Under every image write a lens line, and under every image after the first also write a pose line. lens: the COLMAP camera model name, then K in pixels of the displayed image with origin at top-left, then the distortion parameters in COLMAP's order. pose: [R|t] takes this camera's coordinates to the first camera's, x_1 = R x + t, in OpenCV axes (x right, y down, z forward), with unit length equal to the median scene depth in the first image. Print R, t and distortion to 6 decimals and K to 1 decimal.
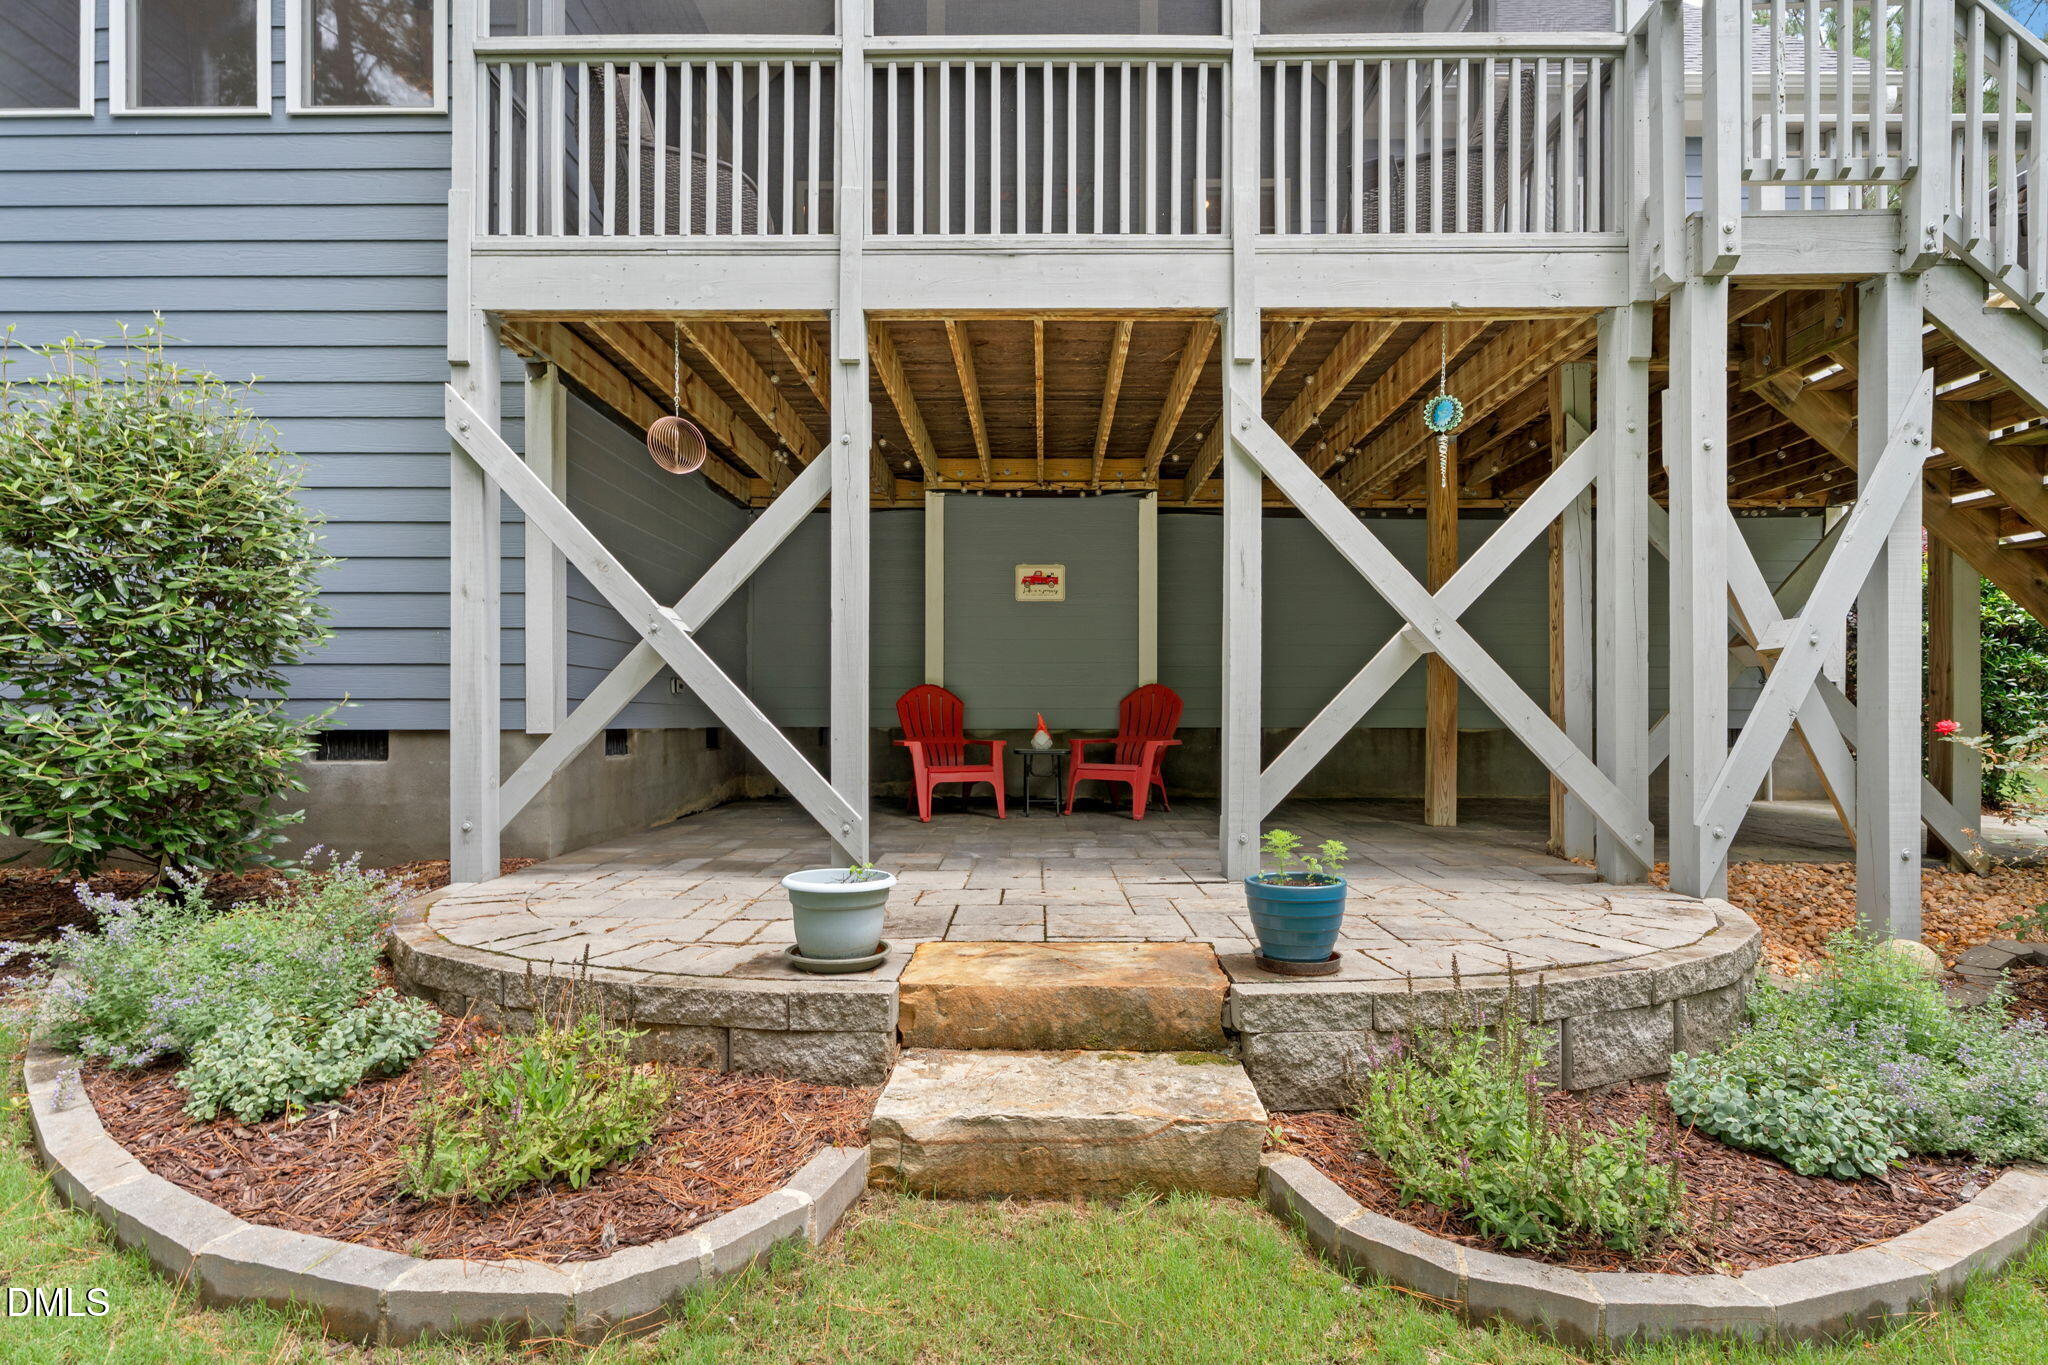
lens RADIAL K [[918.2, 0, 1031.9], [0, 918.2, 655.6], [0, 0, 1]] dist [-0.000611, -0.000445]
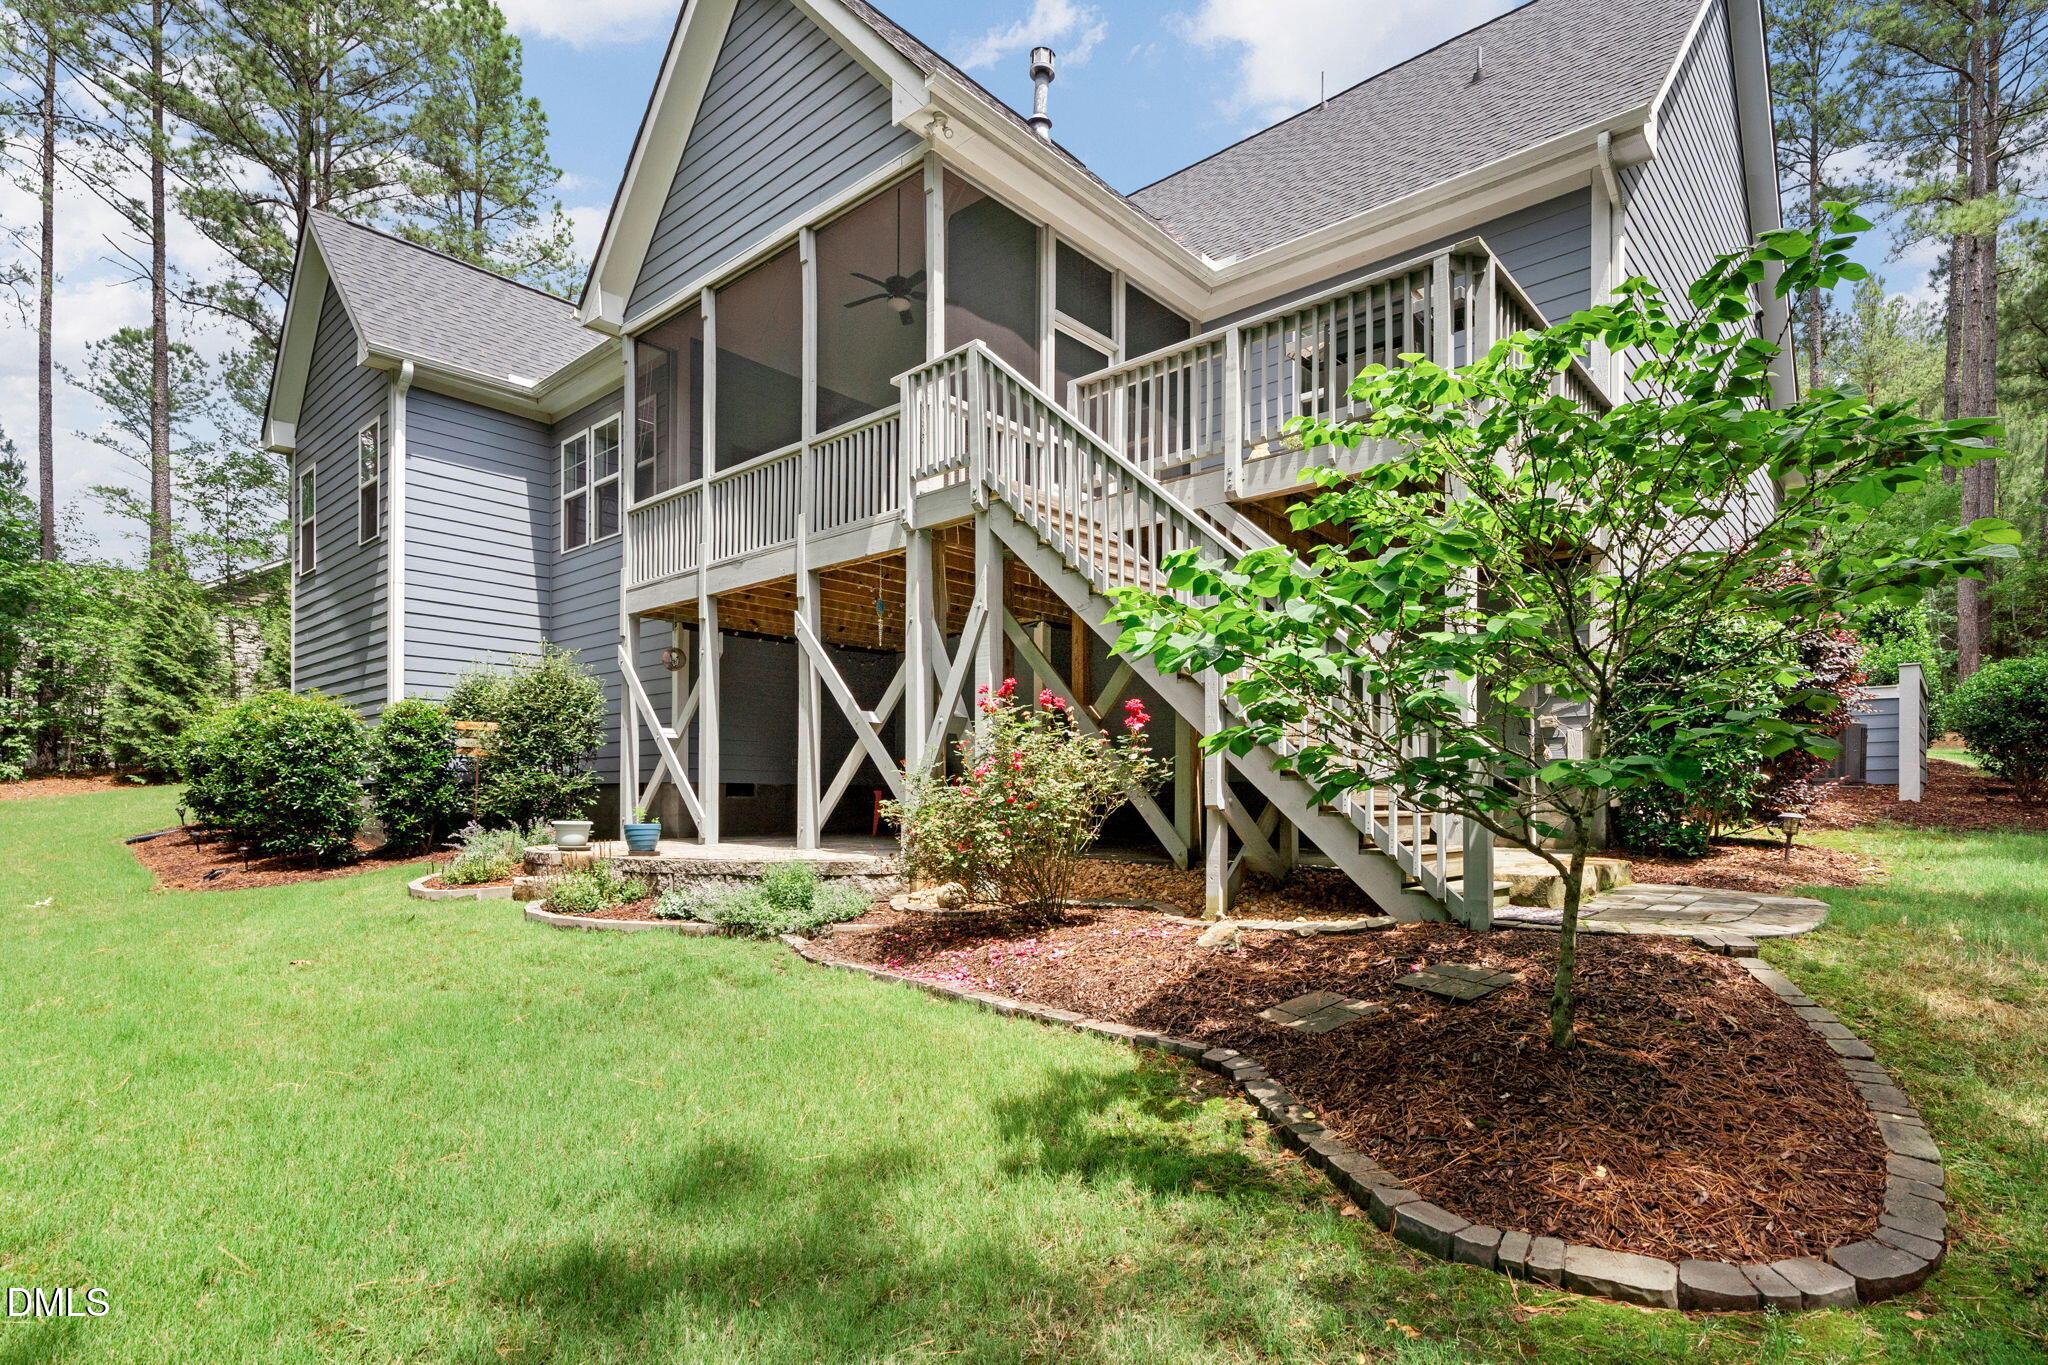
lens RADIAL K [[918.2, 0, 1031.9], [0, 918.2, 655.6], [0, 0, 1]] dist [-0.000611, -0.000445]
pose [[0.796950, -0.099495, -0.595794, 1.728969], [0.000769, 0.986508, -0.163714, 0.125207], [0.604044, 0.130014, 0.786274, -0.232069]]
